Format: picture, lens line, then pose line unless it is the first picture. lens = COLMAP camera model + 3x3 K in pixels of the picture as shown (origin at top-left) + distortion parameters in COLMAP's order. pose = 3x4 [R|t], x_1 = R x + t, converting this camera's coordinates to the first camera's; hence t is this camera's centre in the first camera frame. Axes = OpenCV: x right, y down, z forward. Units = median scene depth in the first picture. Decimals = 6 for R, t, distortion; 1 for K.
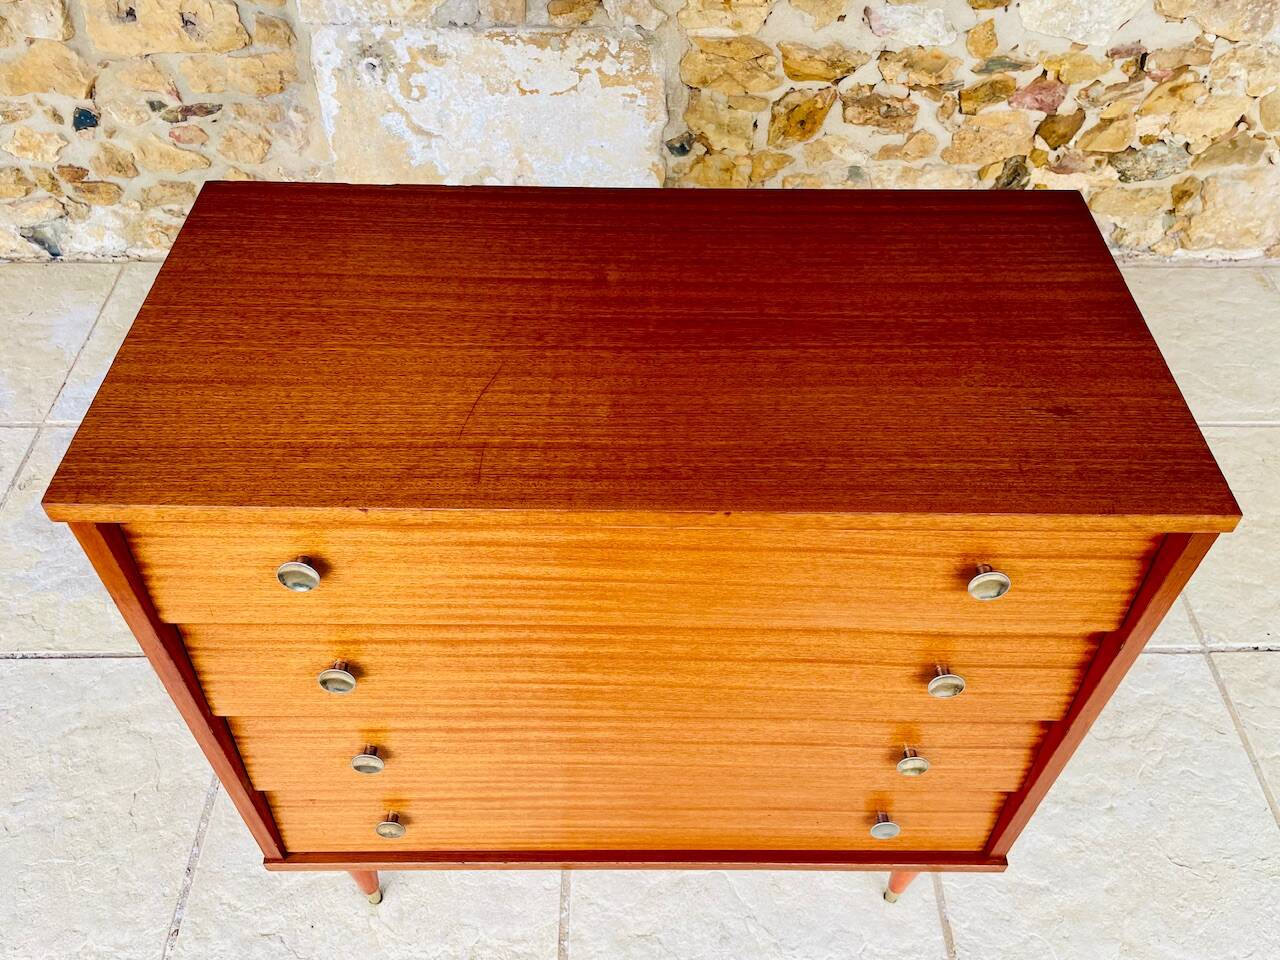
lens RADIAL K [[1050.9, 0, 647.0], [0, 1050.9, 480.3], [0, 0, 1]] dist [0.081068, -0.109841]
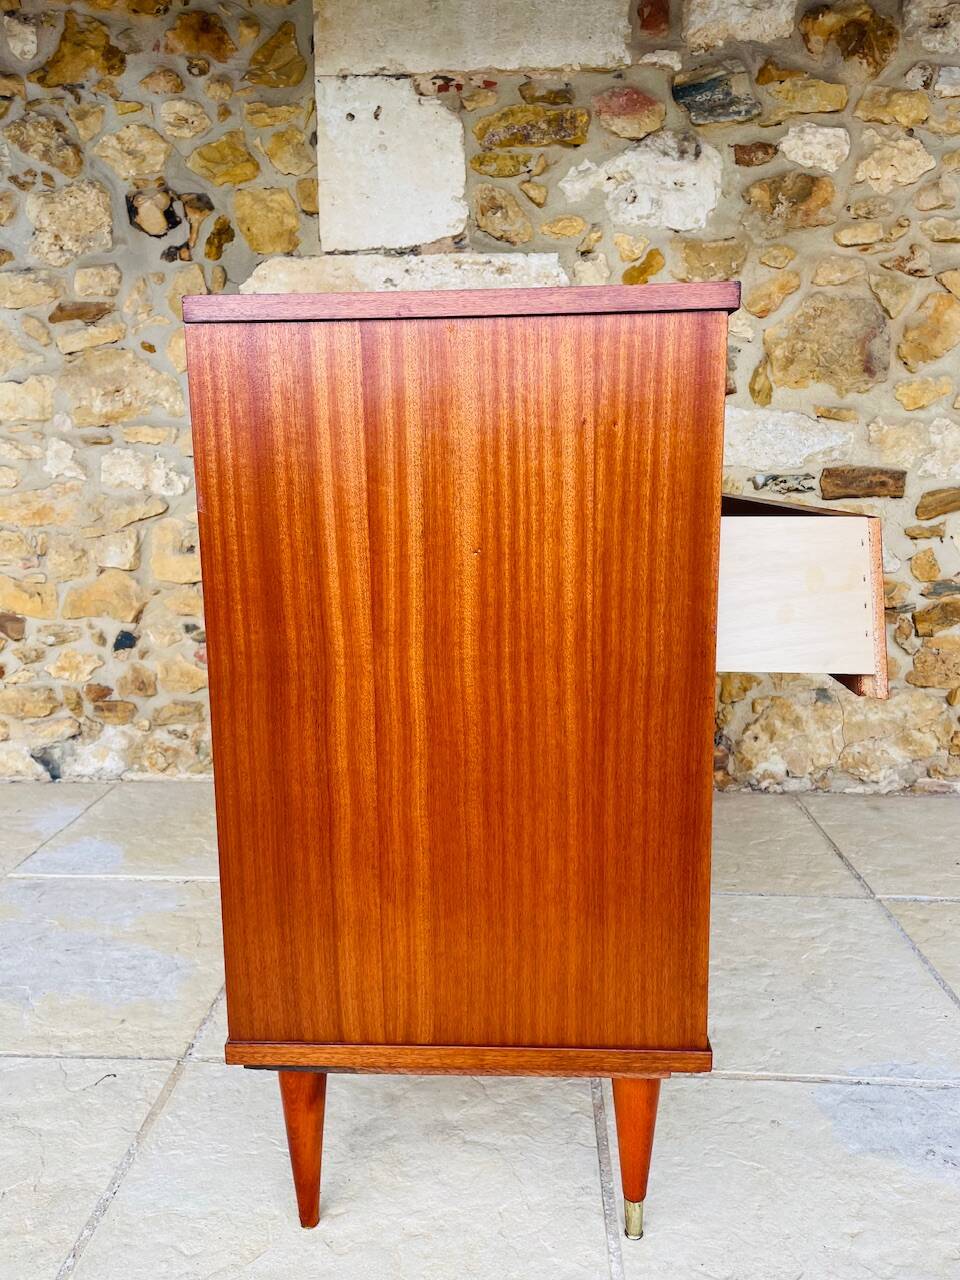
lens RADIAL K [[975.6, 0, 465.8], [0, 975.6, 625.0], [0, 0, 1]] dist [0.076505, -0.098157]
pose [[0.997080, -0.007778, -0.075968, -0.088840], [-0.040862, 0.786067, -0.616790, 0.298724], [0.064513, 0.618093, 0.783453, 0.200340]]
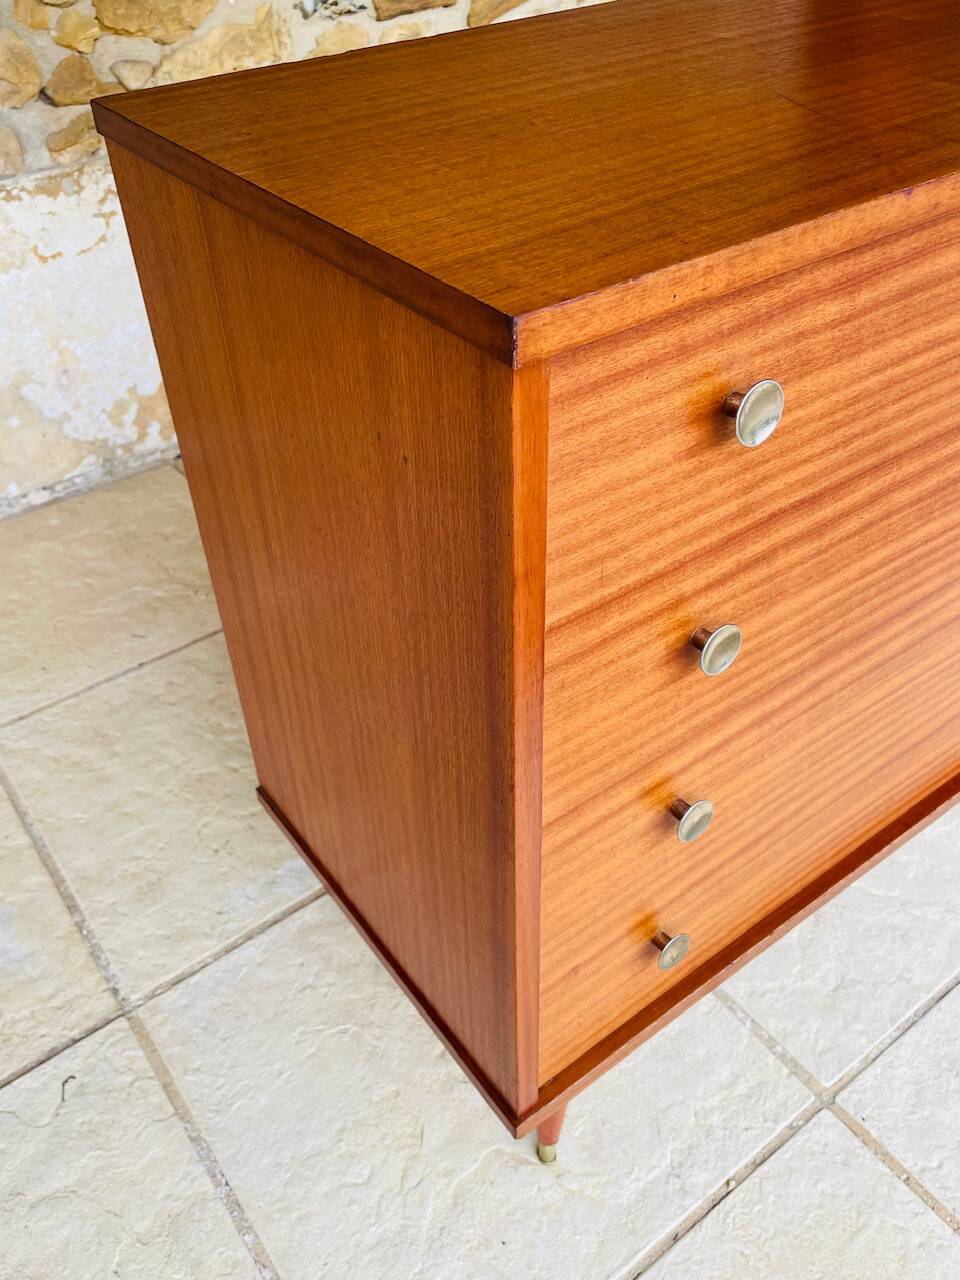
lens RADIAL K [[1050.9, 0, 470.0], [0, 1050.9, 632.4], [0, 0, 1]] dist [0.081068, -0.109841]
pose [[0.810960, -0.407746, 0.419626, -0.321468], [0.460641, 0.887138, -0.028202, 0.059526], [-0.360767, 0.216168, 0.907259, 0.218082]]
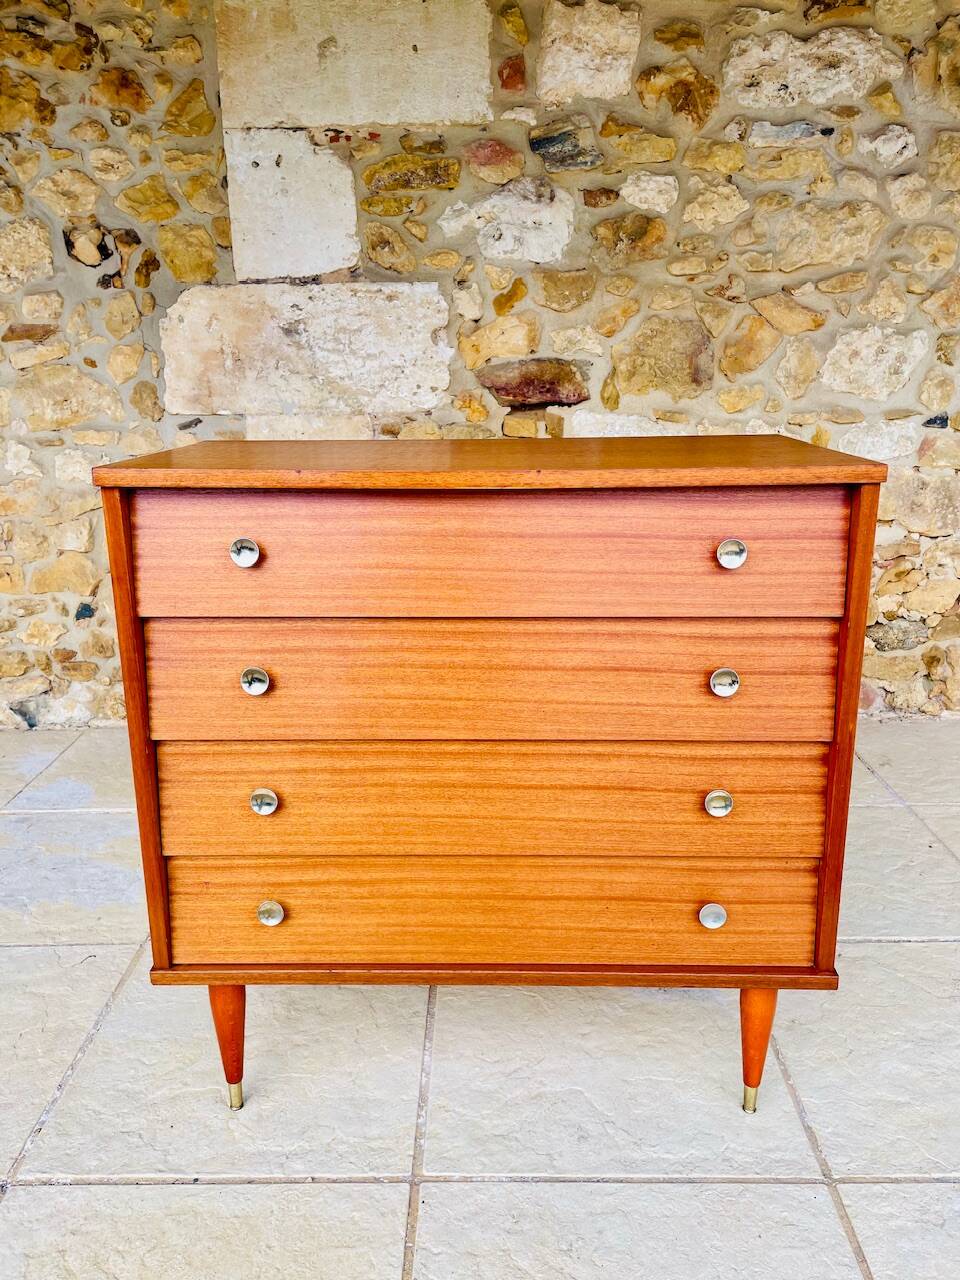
lens RADIAL K [[975.6, 0, 477.0], [0, 975.6, 627.6], [0, 0, 1]] dist [0.076505, -0.098157]
pose [[0.999142, -0.022408, -0.034845, 0.012357], [0.000263, 0.844506, -0.535545, 0.366831], [0.041427, 0.535077, 0.843787, -0.021861]]
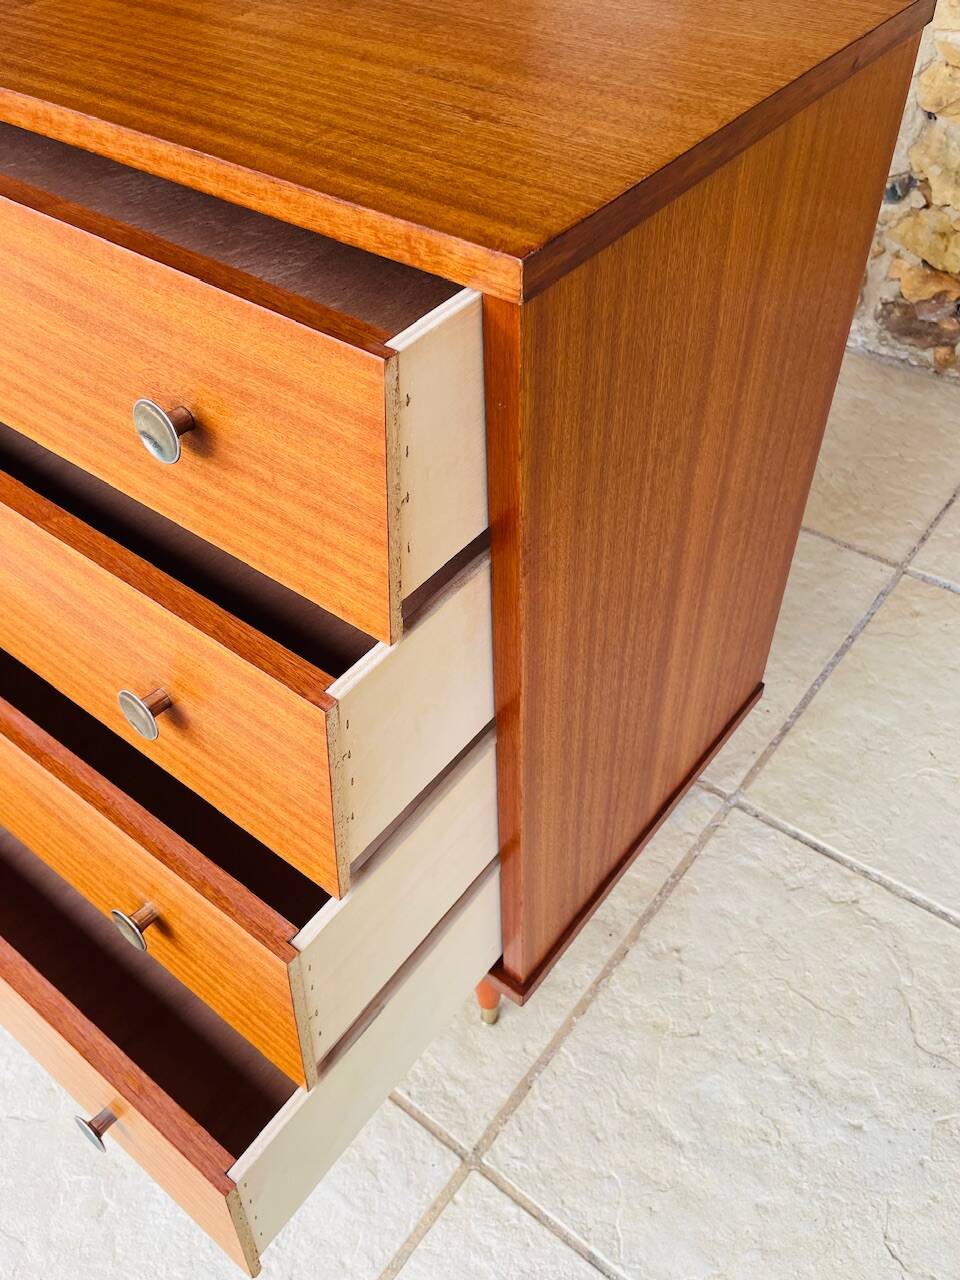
lens RADIAL K [[1050.9, 0, 470.4], [0, 1050.9, 641.3], [0, 0, 1]] dist [0.081068, -0.109841]
pose [[0.777435, 0.418368, -0.469641, 0.333220], [-0.431451, 0.898048, 0.085788, 0.065566], [0.457651, 0.135932, 0.878680, 0.209990]]
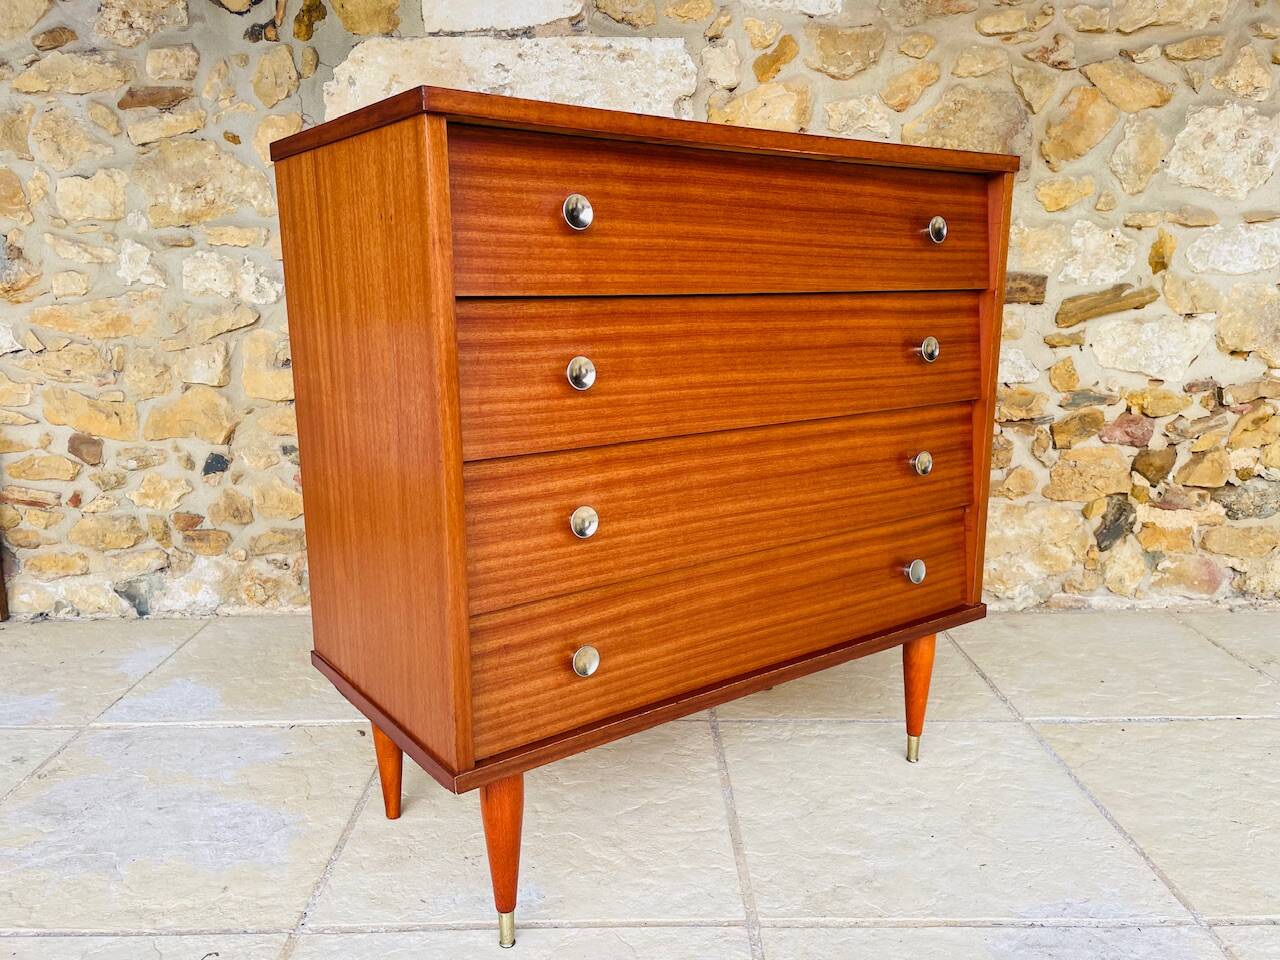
lens RADIAL K [[975.6, 0, 635.0], [0, 975.6, 484.4], [0, 0, 1]] dist [0.076505, -0.098157]
pose [[0.999760, -0.019317, -0.010340, -0.113622], [0.009644, 0.811725, -0.583961, 0.260128], [0.019674, 0.583721, 0.811716, 0.249895]]
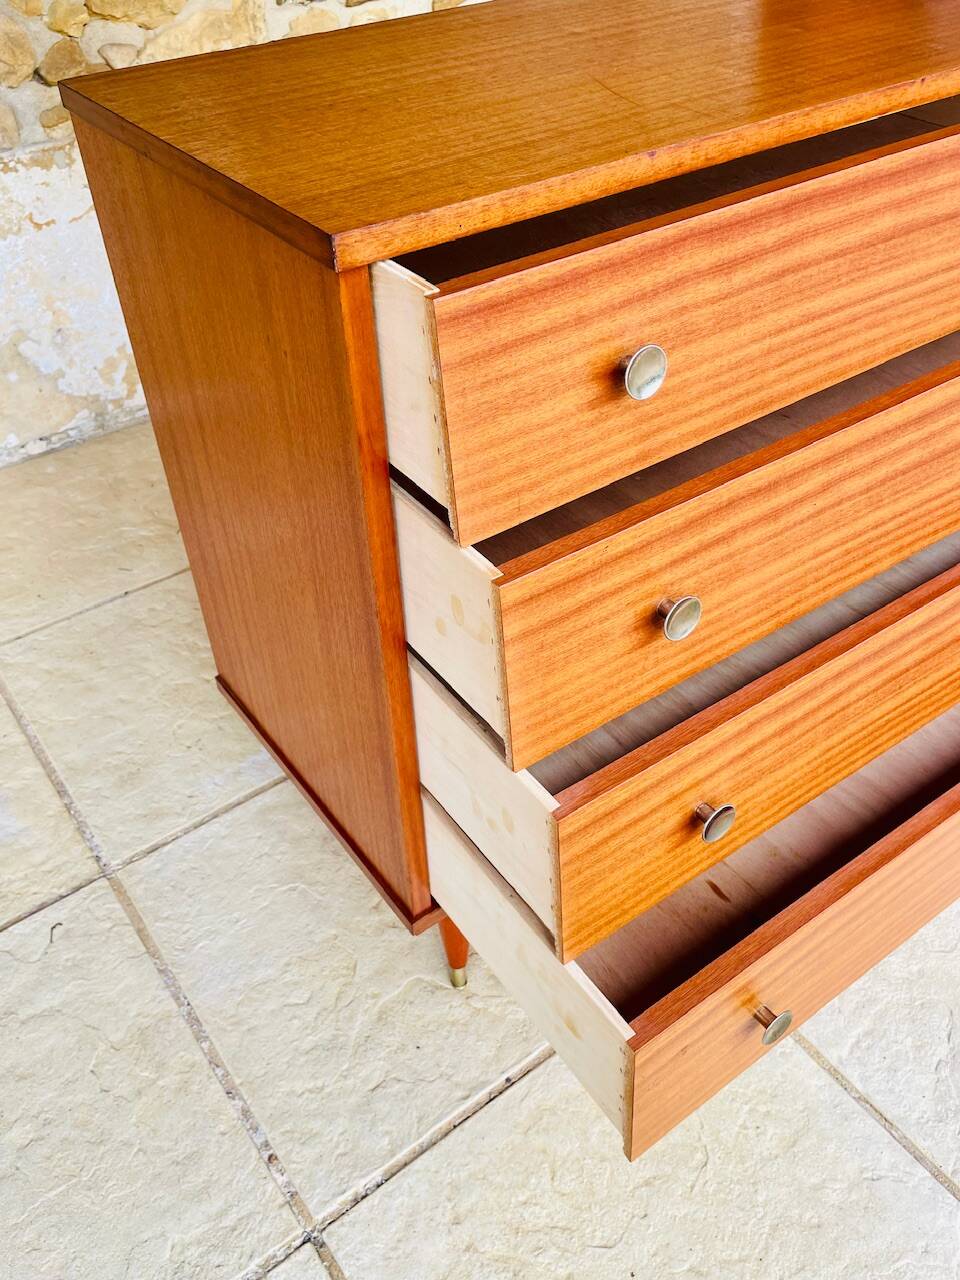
lens RADIAL K [[1050.9, 0, 478.0], [0, 1050.9, 638.7], [0, 0, 1]] dist [0.081068, -0.109841]
pose [[0.813695, -0.411890, 0.410178, -0.337287], [0.456304, 0.889746, -0.011739, 0.121324], [-0.360119, 0.196718, 0.911930, 0.131269]]
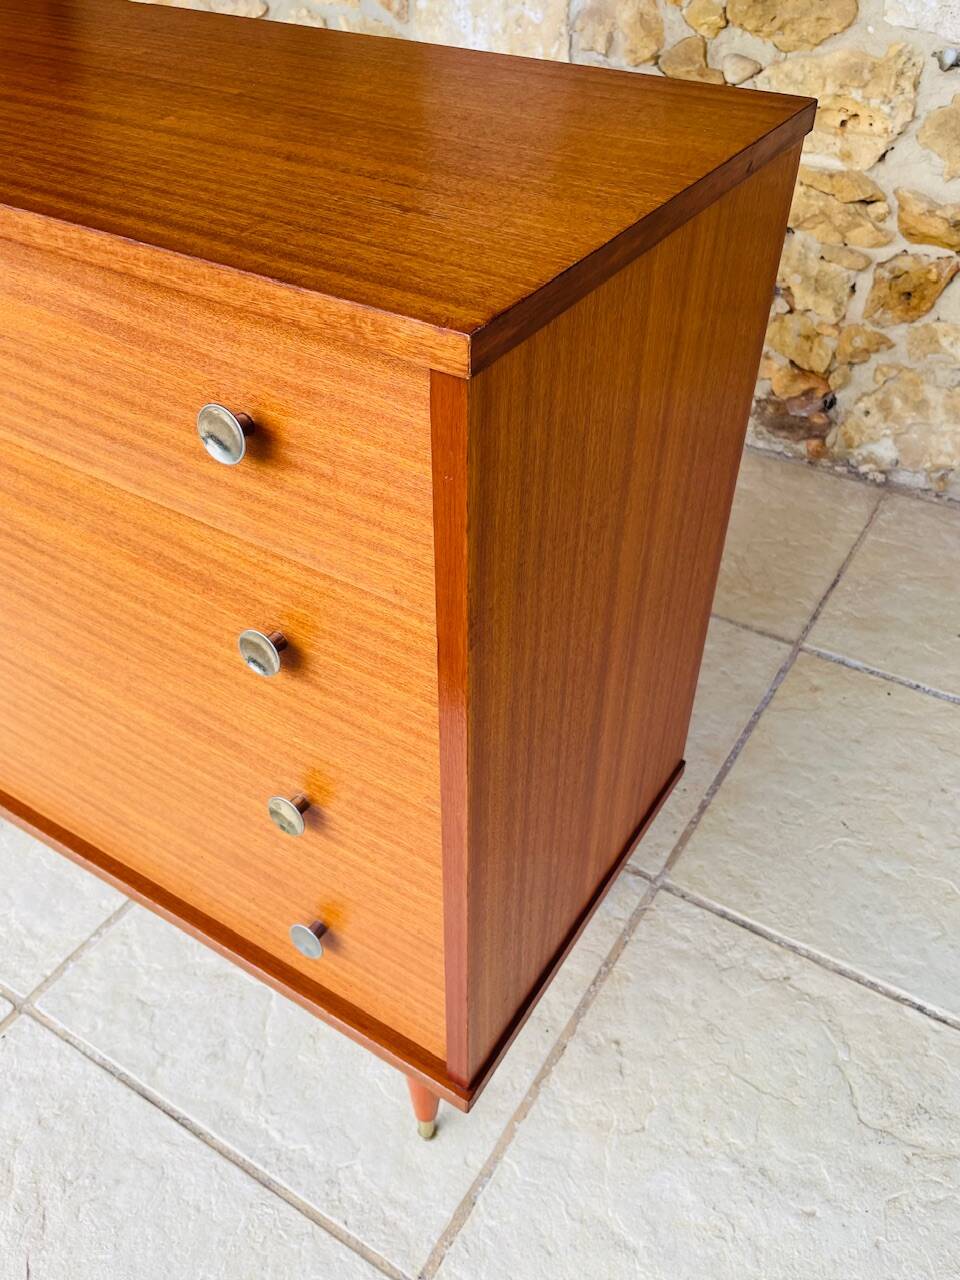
lens RADIAL K [[1050.9, 0, 469.1], [0, 1050.9, 628.4], [0, 0, 1]] dist [0.081068, -0.109841]
pose [[0.838161, 0.336196, -0.429487, 0.323215], [-0.394941, 0.917189, -0.052781, 0.076953], [0.376176, 0.213861, 0.901530, 0.208249]]
